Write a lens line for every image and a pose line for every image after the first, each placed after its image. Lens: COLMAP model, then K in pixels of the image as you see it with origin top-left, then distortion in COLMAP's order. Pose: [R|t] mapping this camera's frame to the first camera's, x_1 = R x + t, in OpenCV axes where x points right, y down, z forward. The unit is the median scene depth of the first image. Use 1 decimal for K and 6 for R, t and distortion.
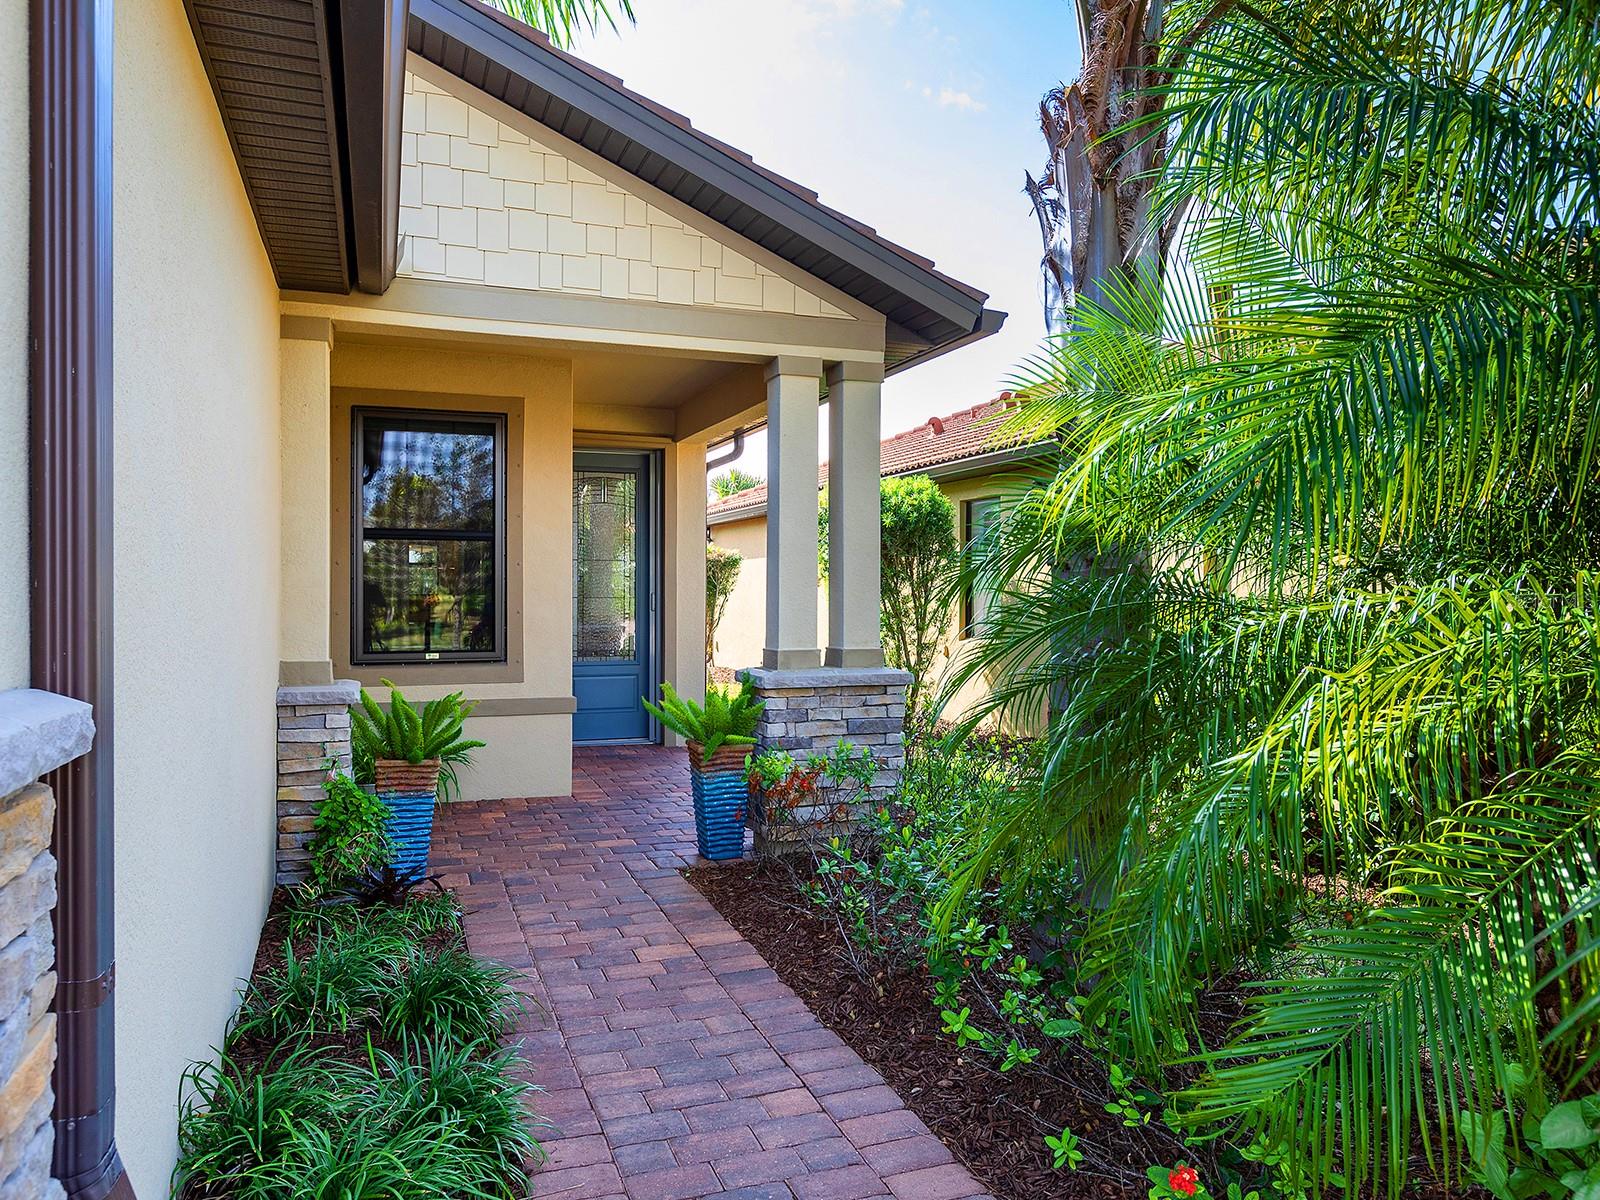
lens RADIAL K [[1112.8, 0, 800.0], [0, 1112.8, 600.0], [0, 0, 1]] dist [0.000718, 0.000132]
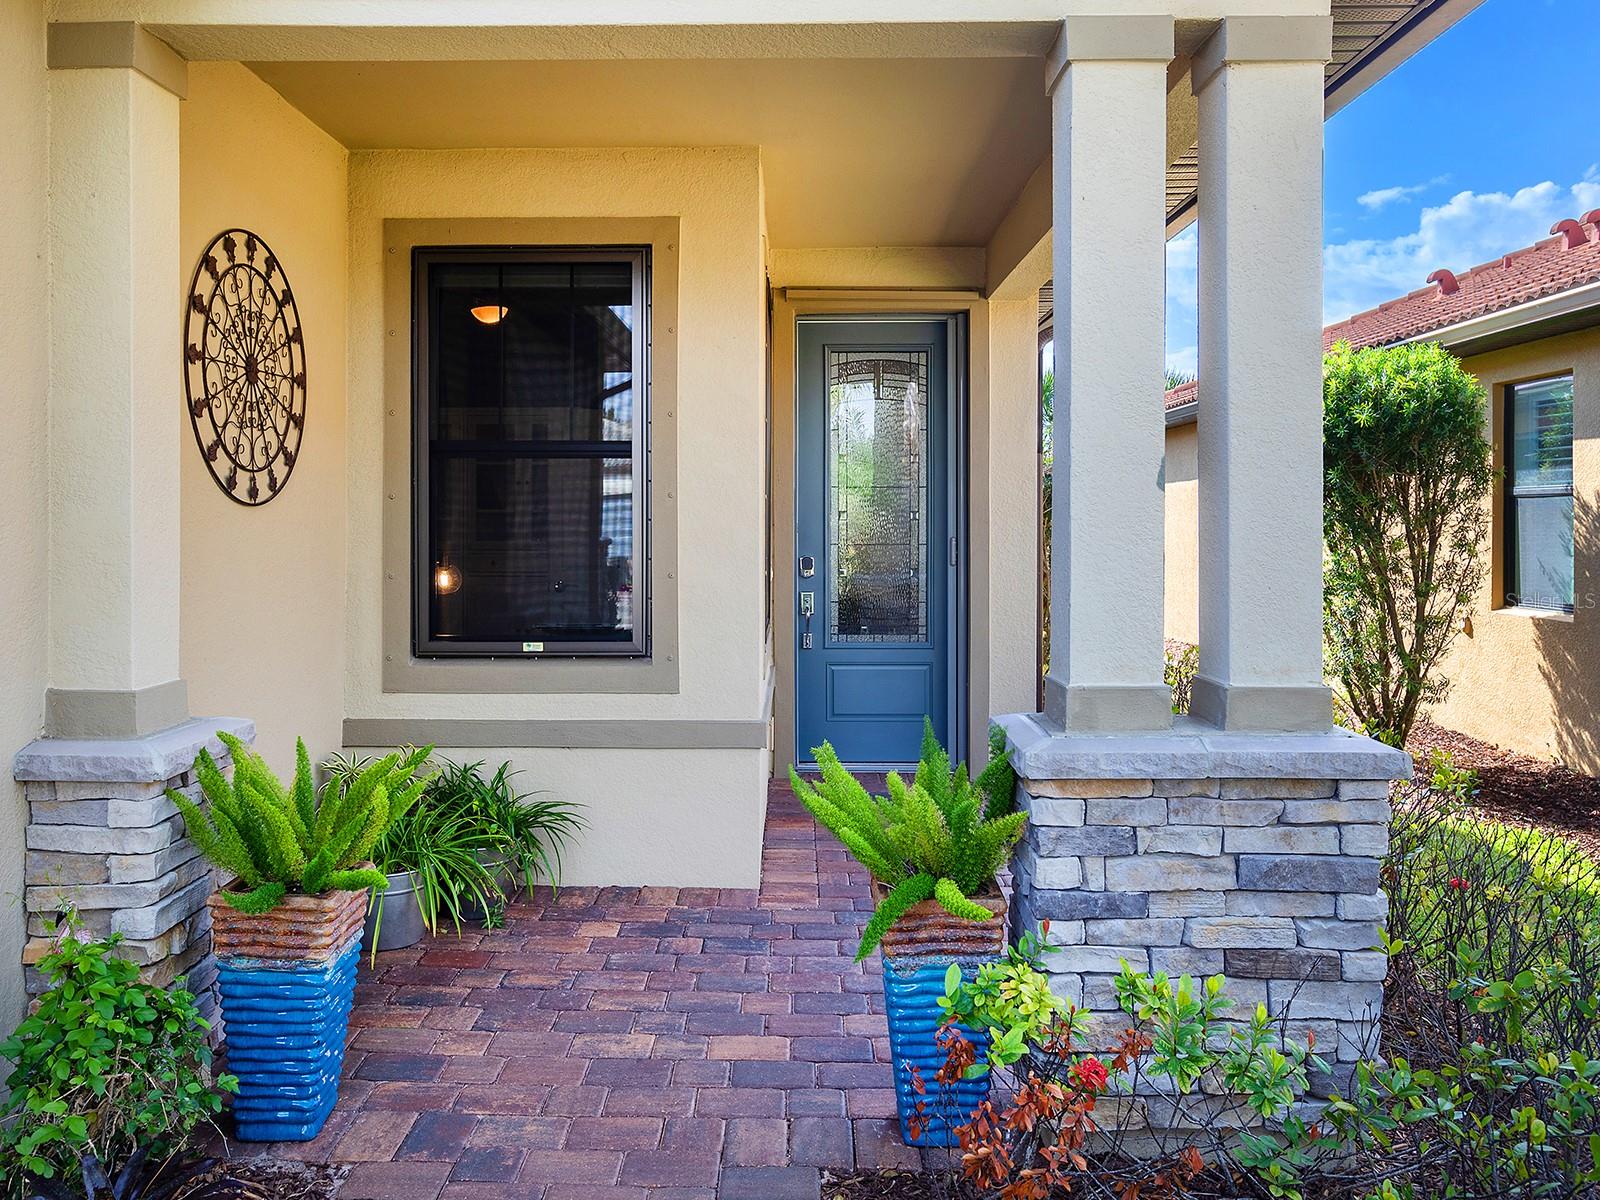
lens RADIAL K [[1188.4, 0, 798.2], [0, 1188.4, 527.8], [0, 0, 1]] dist [-0.002532, 0.000111]
pose [[0.931162, 0.000006, -0.364607, 0.033894], [-0.000550, 0.999999, -0.001387, -0.011053], [0.364606, 0.001492, 0.931161, 0.335969]]
